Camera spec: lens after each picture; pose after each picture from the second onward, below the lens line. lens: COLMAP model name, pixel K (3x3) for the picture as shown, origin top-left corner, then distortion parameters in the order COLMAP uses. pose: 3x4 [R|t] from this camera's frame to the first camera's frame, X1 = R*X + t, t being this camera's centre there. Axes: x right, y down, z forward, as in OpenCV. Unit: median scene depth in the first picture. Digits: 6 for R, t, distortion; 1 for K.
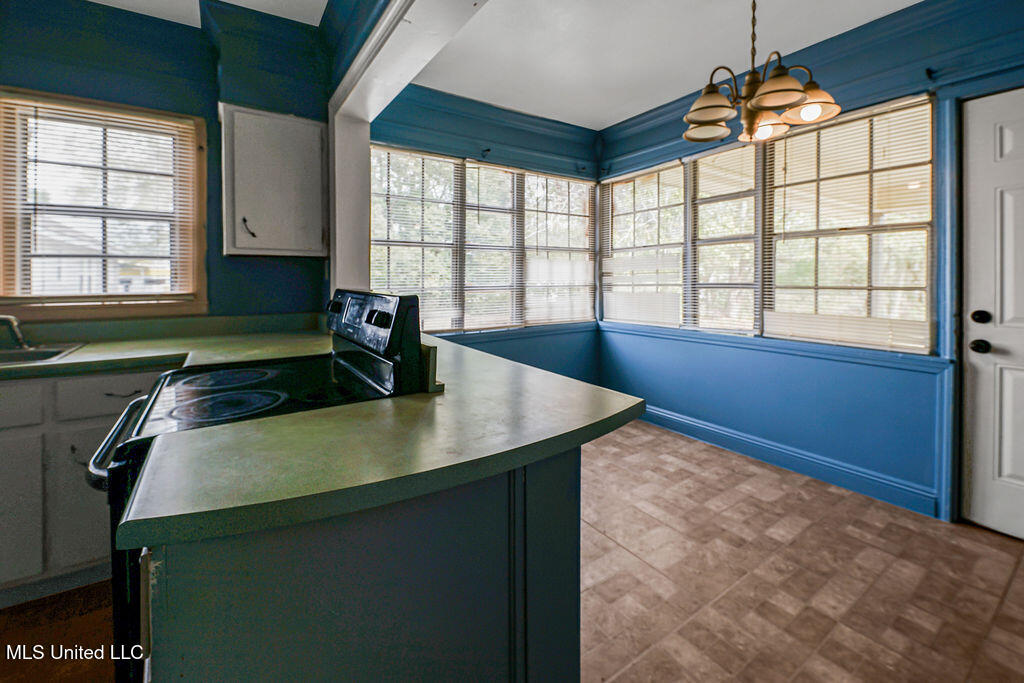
lens RADIAL K [[425.9, 0, 510.3], [0, 425.9, 280.6], [0, 0, 1]] dist [-0.002725, -0.000391]
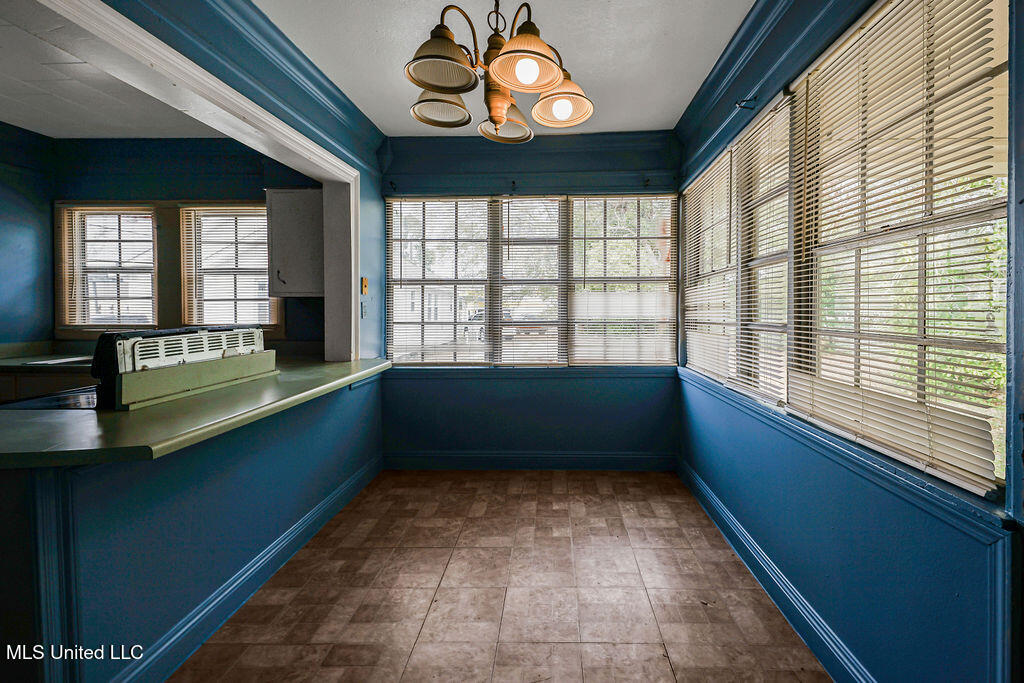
lens RADIAL K [[414.3, 0, 511.7], [0, 414.3, 313.6], [0, 0, 1]] dist [0.009693, -0.000127]
pose [[0.821277, 0.005908, -0.570499, 0.672154], [-0.001994, 0.999970, 0.007486, -0.017621], [0.570526, -0.005010, 0.821264, 0.295230]]
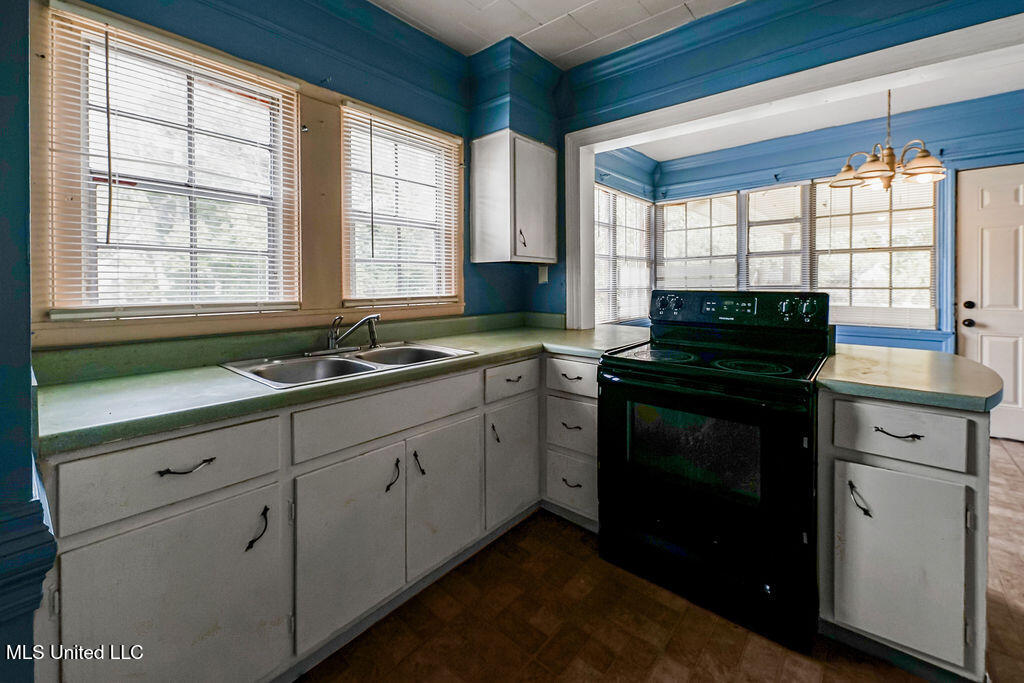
lens RADIAL K [[422.7, 0, 513.1], [0, 422.7, 286.5], [0, 0, 1]] dist [0.019542, 0.000114]
pose [[0.961851, -0.004469, 0.273537, -0.879063], [0.003779, 0.999988, 0.003051, 0.002452], [-0.273548, -0.001901, 0.961857, -0.100072]]
